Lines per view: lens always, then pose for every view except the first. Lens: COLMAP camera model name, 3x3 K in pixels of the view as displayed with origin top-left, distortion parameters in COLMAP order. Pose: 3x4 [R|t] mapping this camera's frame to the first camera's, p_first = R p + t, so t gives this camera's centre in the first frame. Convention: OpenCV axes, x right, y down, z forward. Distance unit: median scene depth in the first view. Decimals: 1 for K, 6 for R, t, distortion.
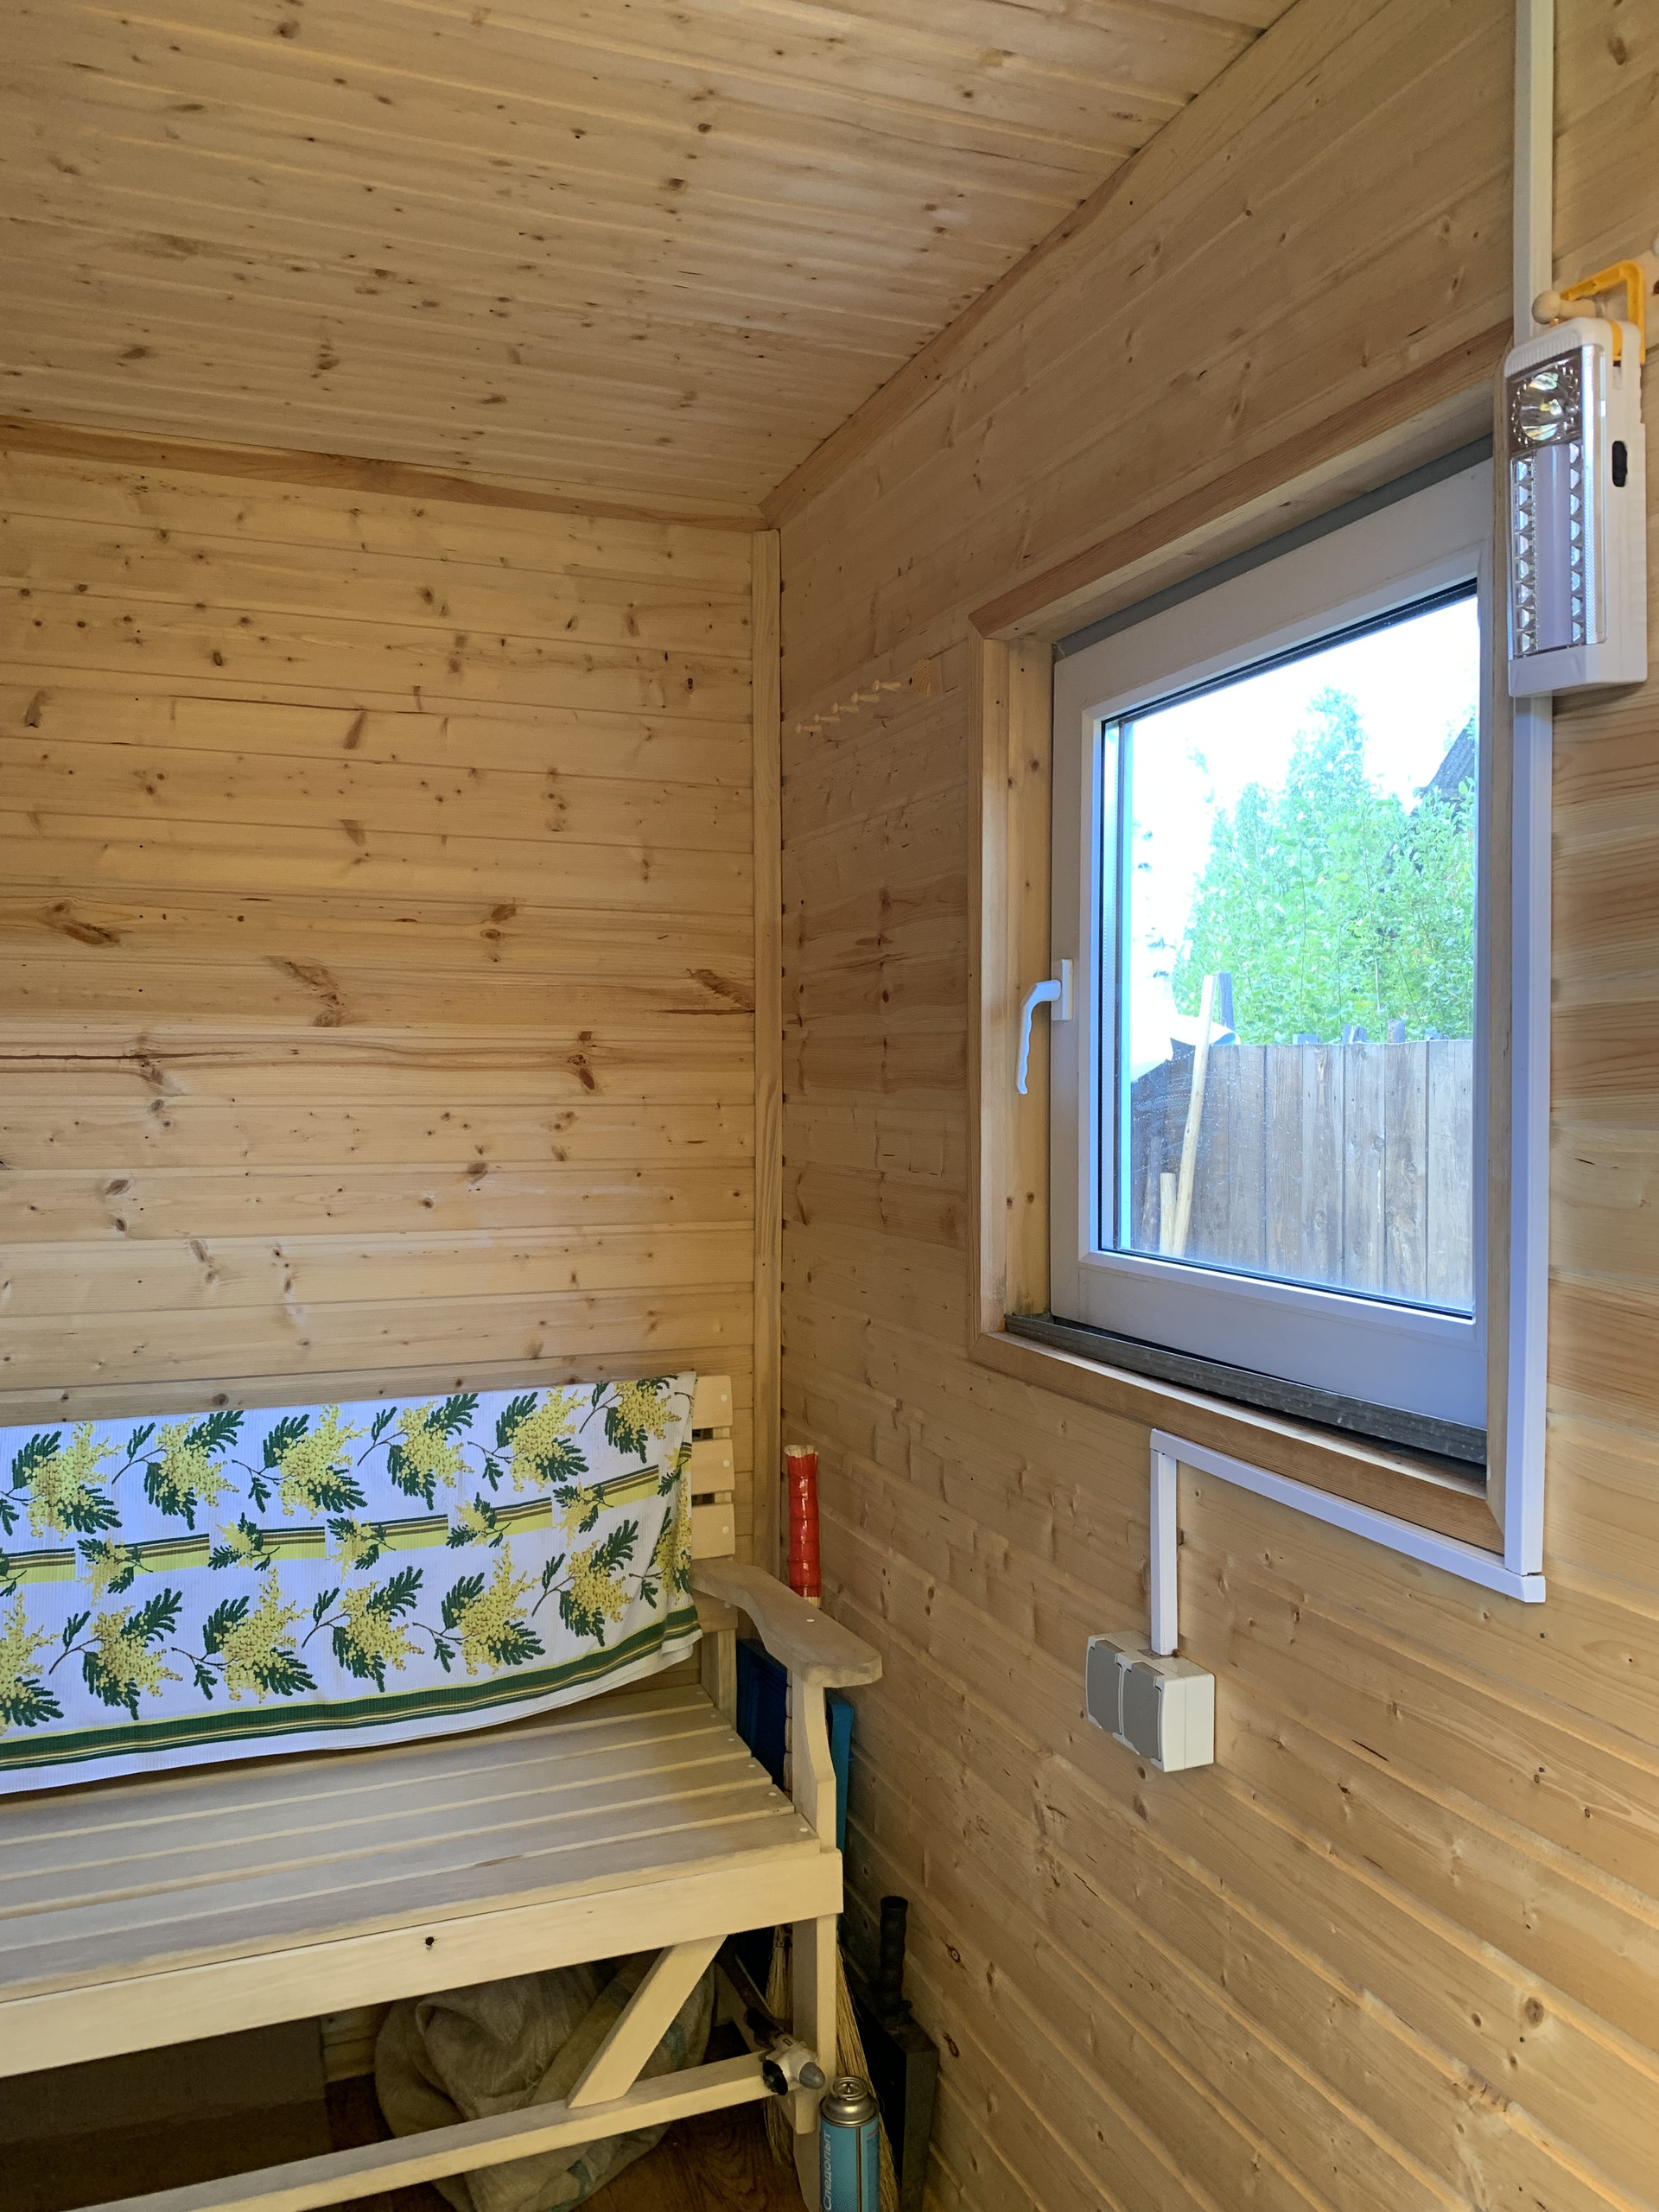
lens RADIAL K [[1704.4, 0, 842.7], [0, 1704.4, 1104.9], [0, 0, 1]] dist [0.028594, -0.033593]
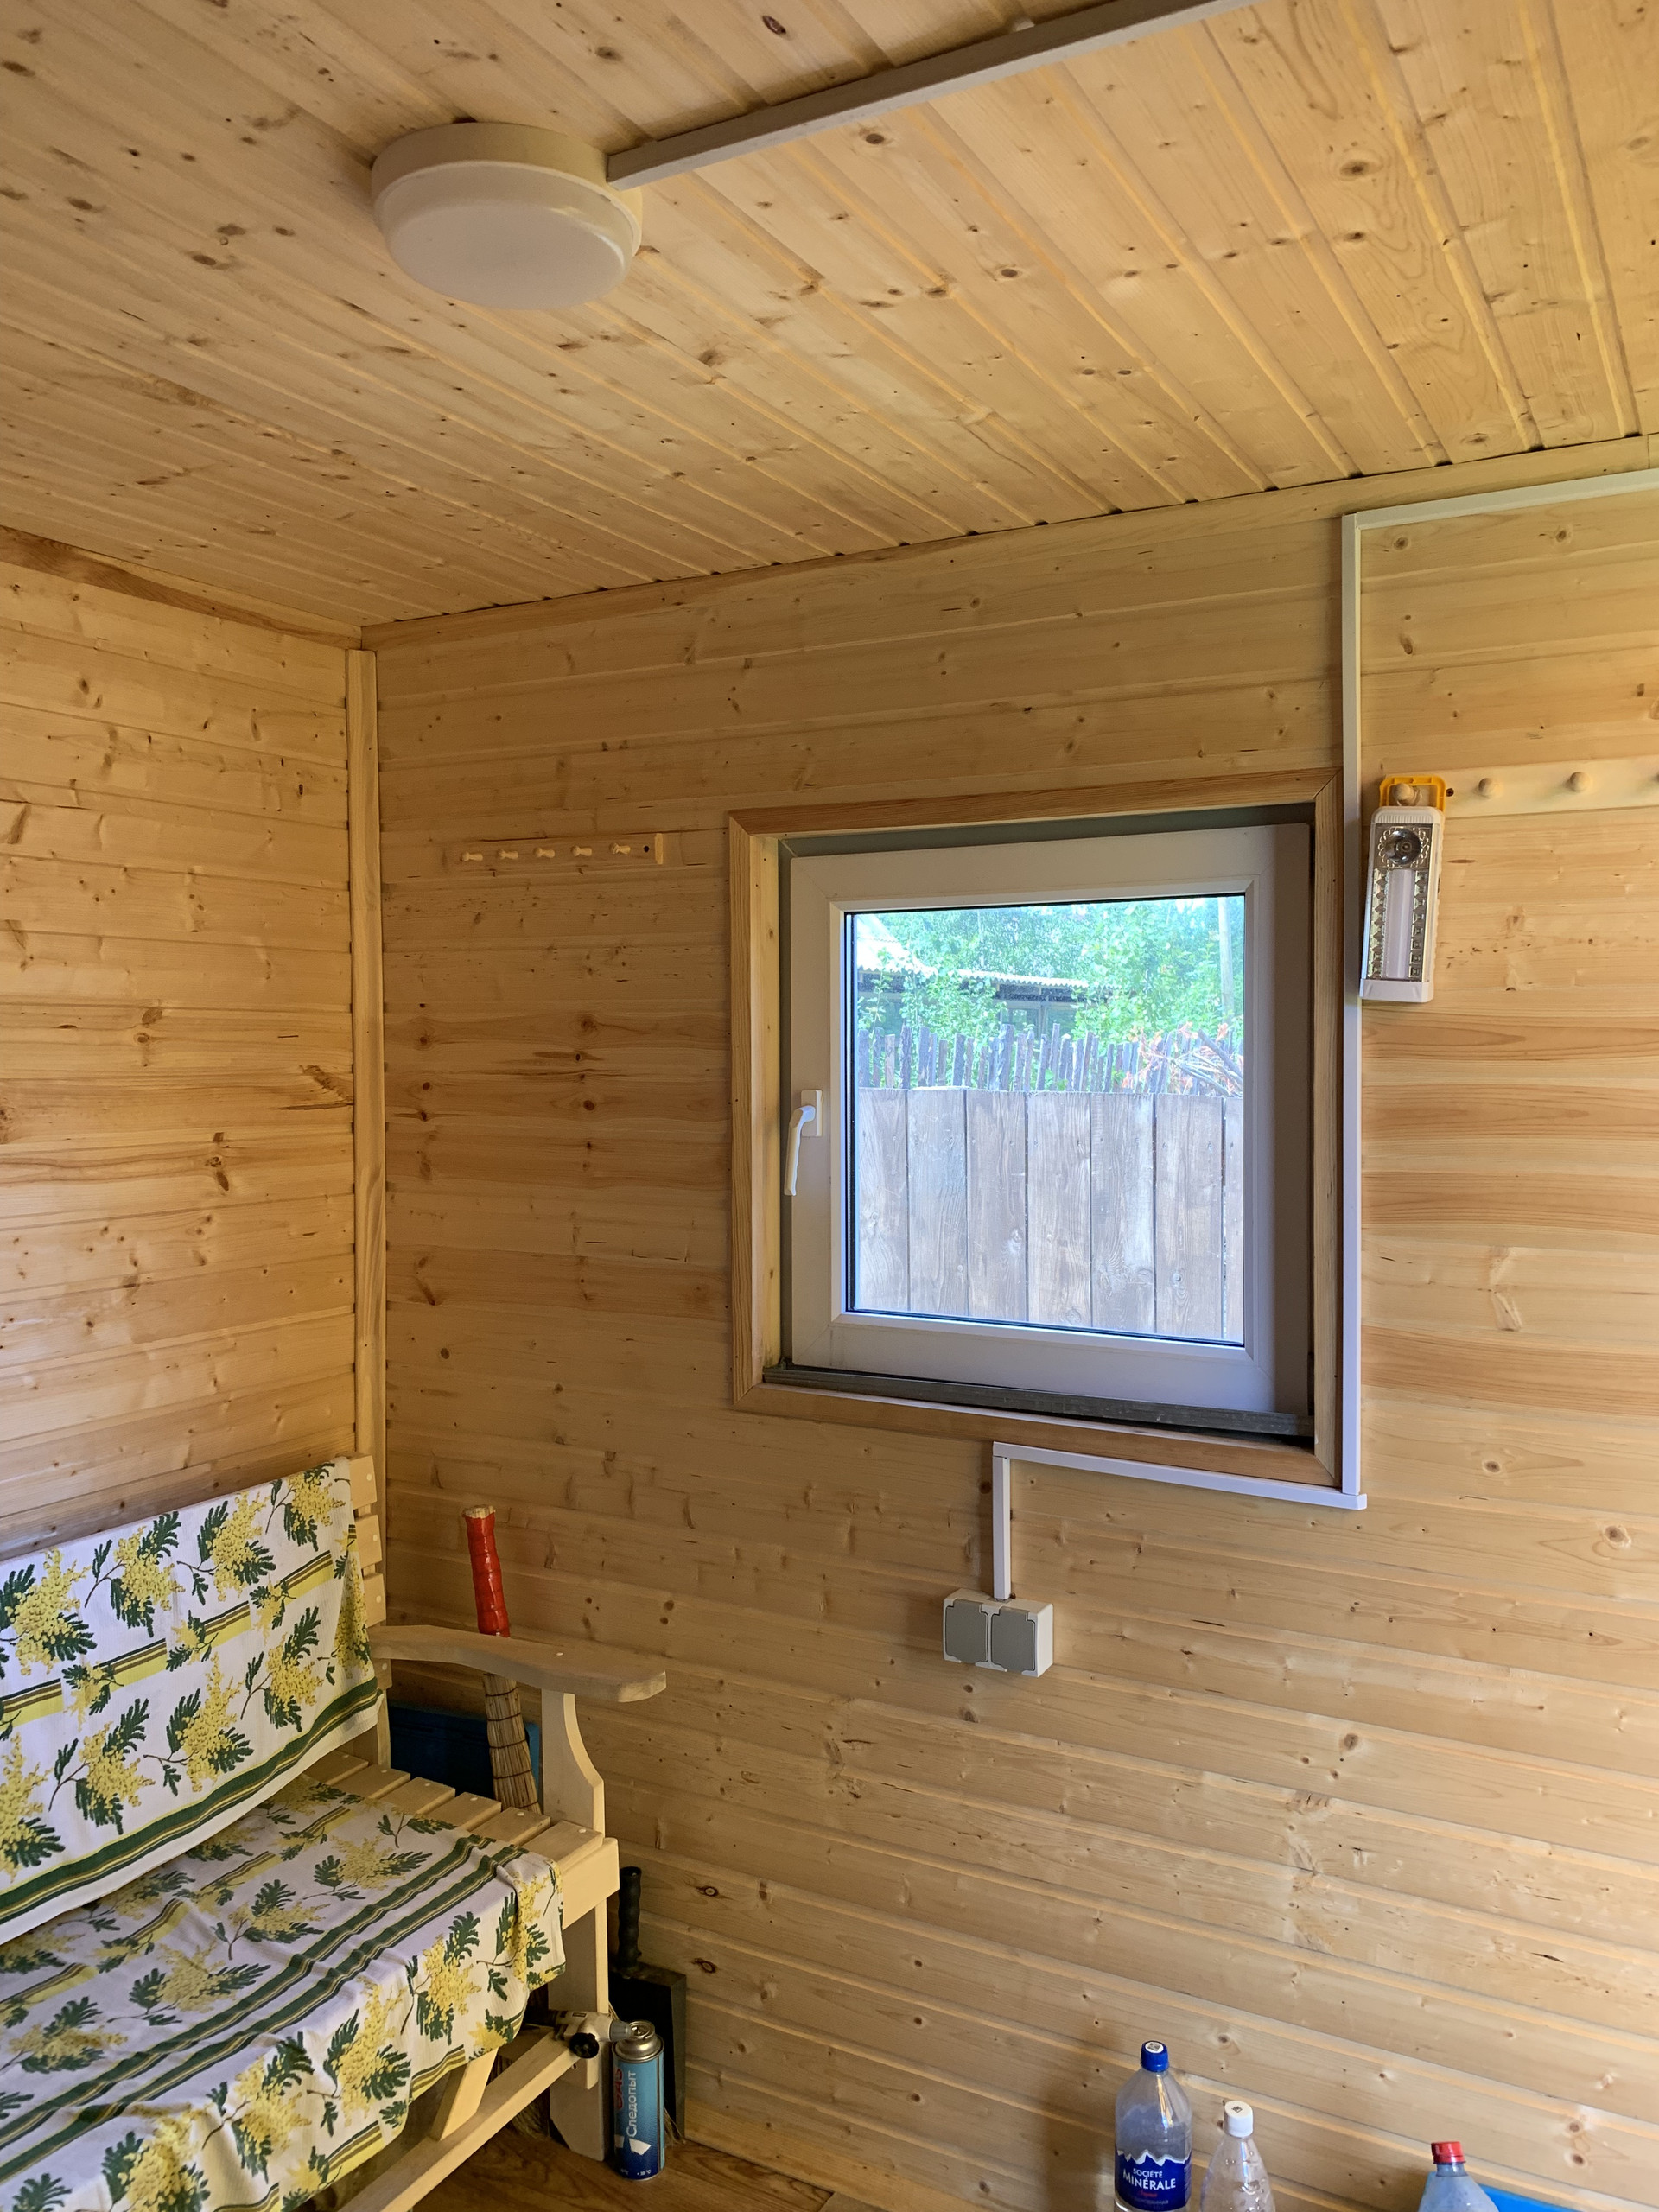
lens RADIAL K [[1704.4, 0, 852.1], [0, 1704.4, 1097.2], [0, 0, 1]] dist [0.028594, -0.033593]
pose [[0.766382, -0.021434, 0.642027, -0.557521], [0.011463, 0.999740, 0.019693, -0.086712], [-0.642282, -0.007733, 0.766429, -0.005403]]
